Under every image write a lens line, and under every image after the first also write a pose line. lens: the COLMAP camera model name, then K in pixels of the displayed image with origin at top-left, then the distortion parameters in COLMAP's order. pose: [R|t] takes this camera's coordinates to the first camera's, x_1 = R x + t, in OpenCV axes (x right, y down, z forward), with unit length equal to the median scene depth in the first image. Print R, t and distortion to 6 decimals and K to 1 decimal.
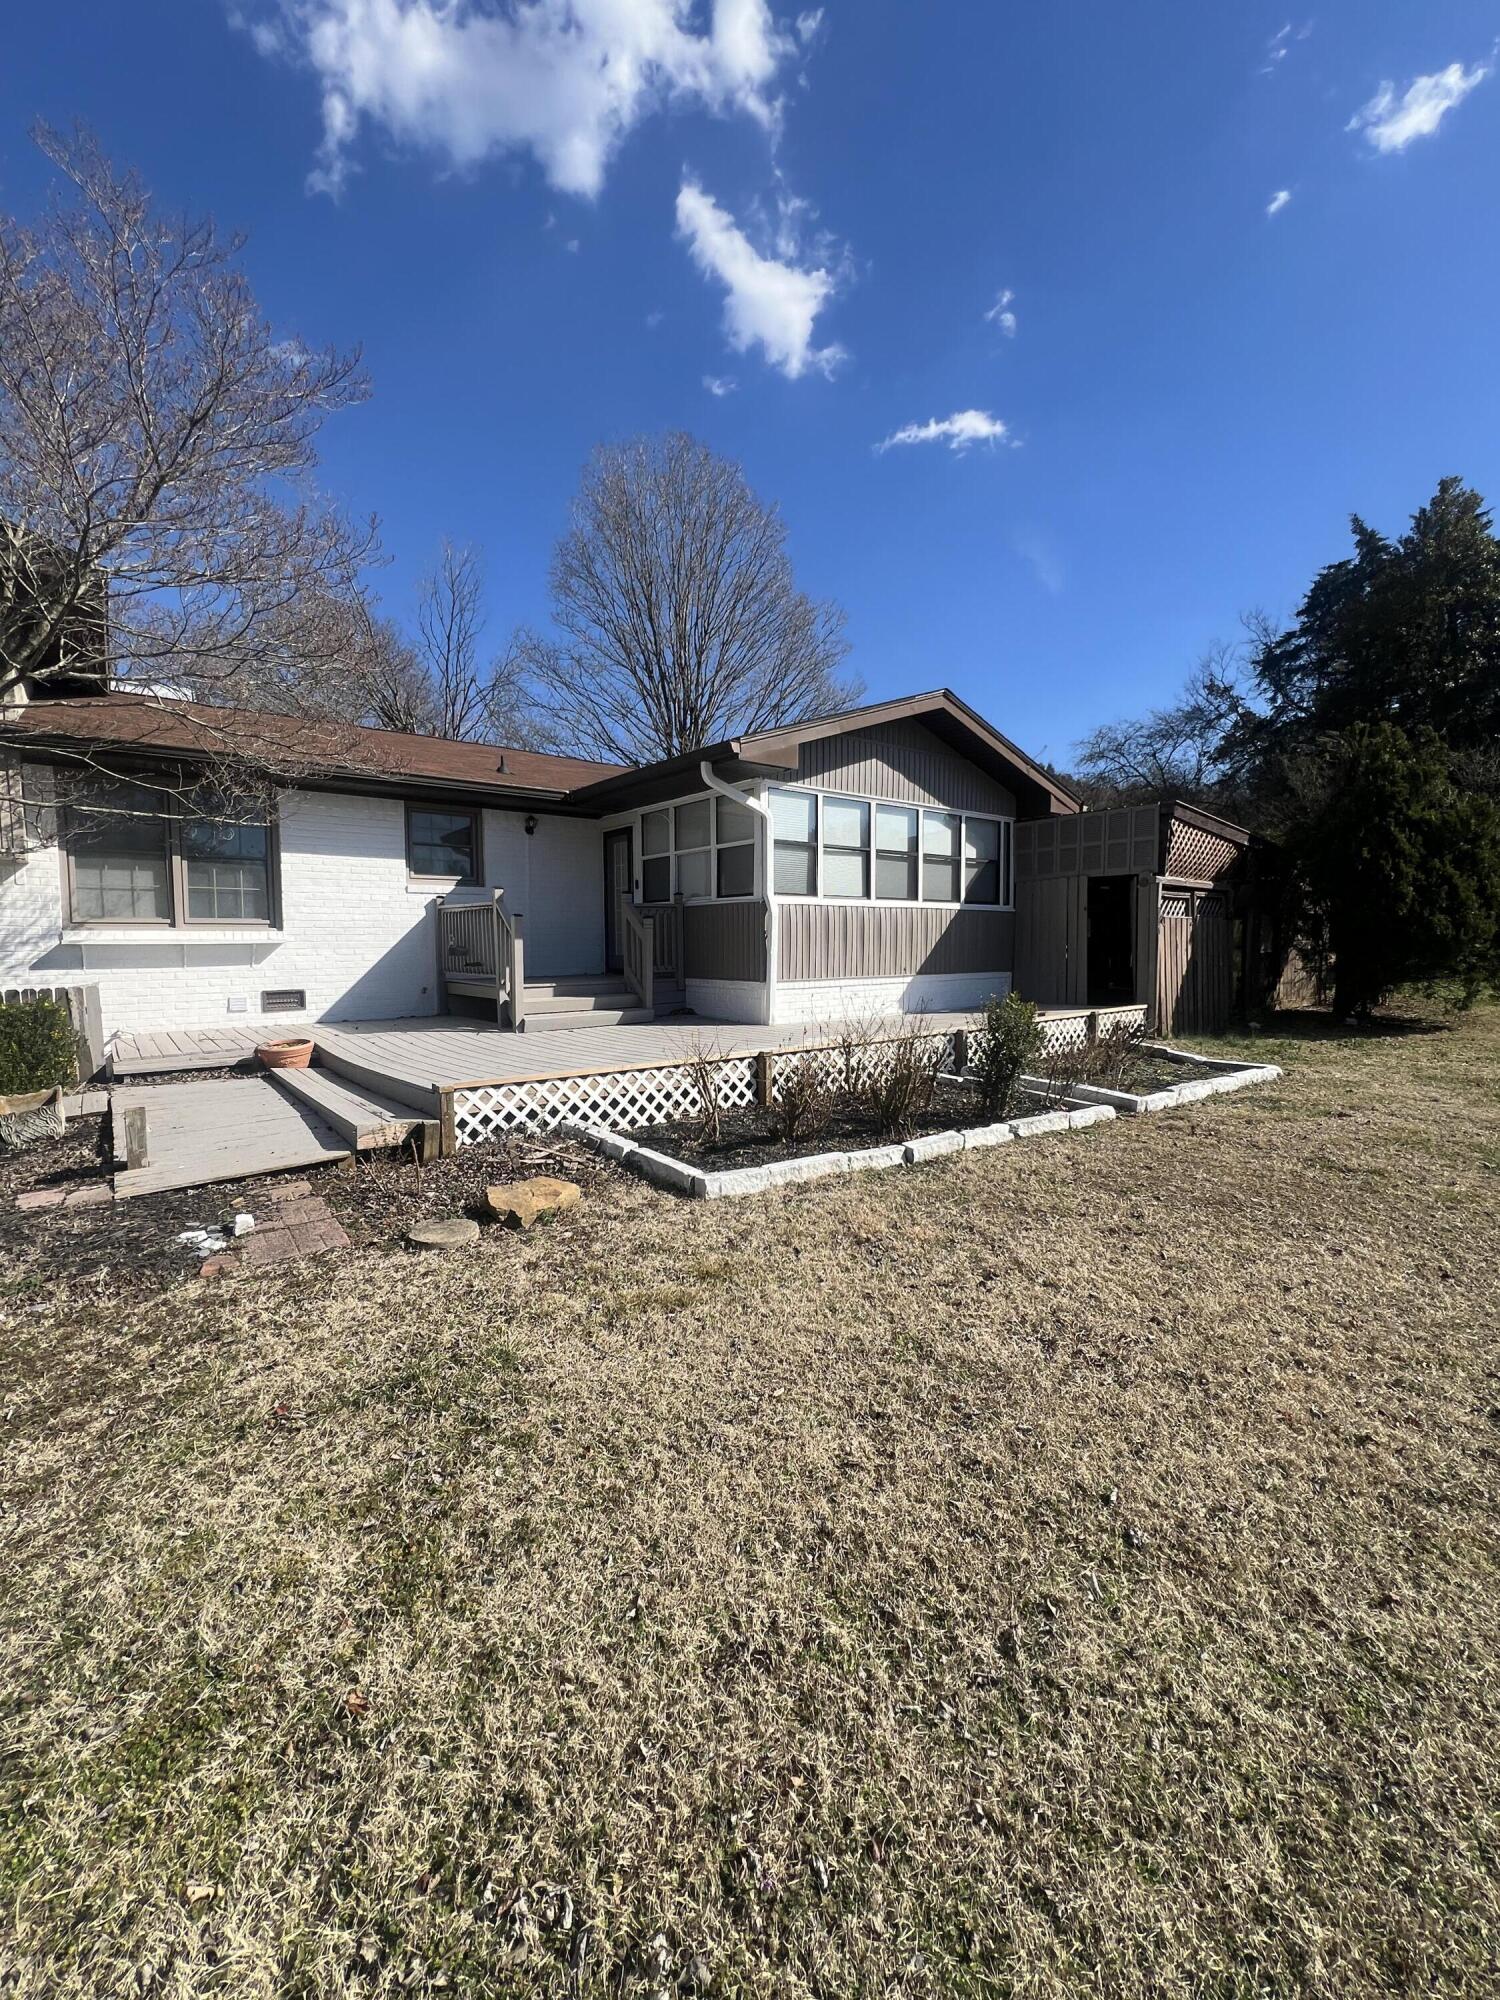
lens RADIAL K [[809.6, 0, 750.3], [0, 809.6, 988.1], [0, 0, 1]] dist [-0.017574, -0.000921]
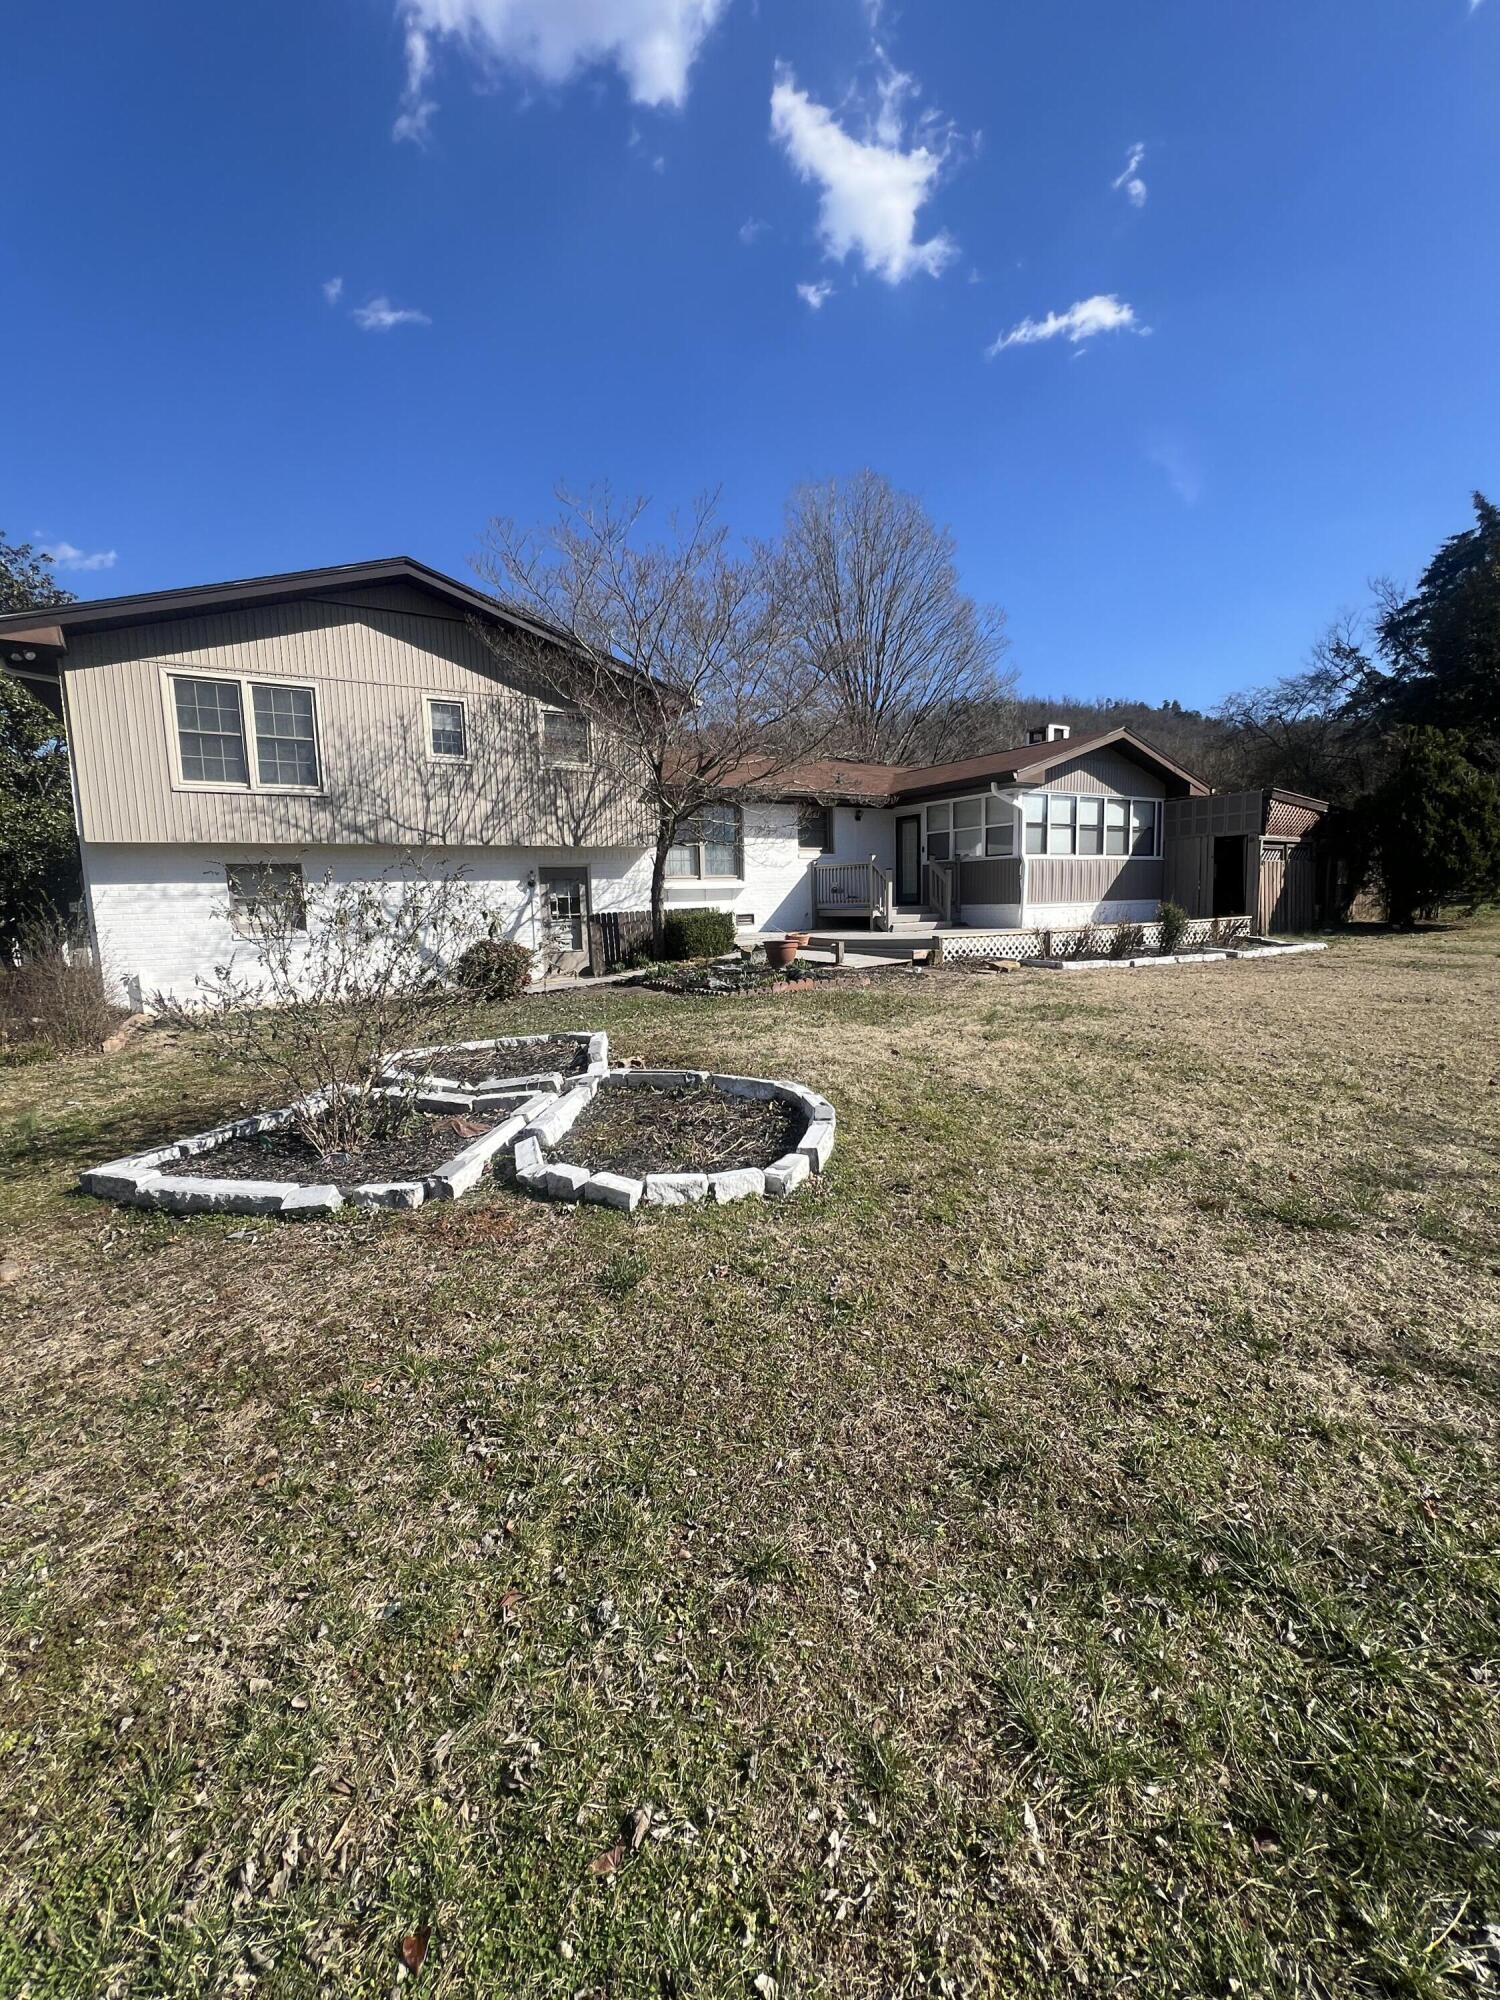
lens RADIAL K [[809.6, 0, 749.6], [0, 809.6, 1002.4], [0, 0, 1]] dist [-0.017574, -0.000921]
pose [[0.991810, -0.004942, -0.127629, -0.285334], [0.014507, 0.997144, 0.074119, 0.055826], [0.126898, -0.075364, 0.989049, -0.698196]]
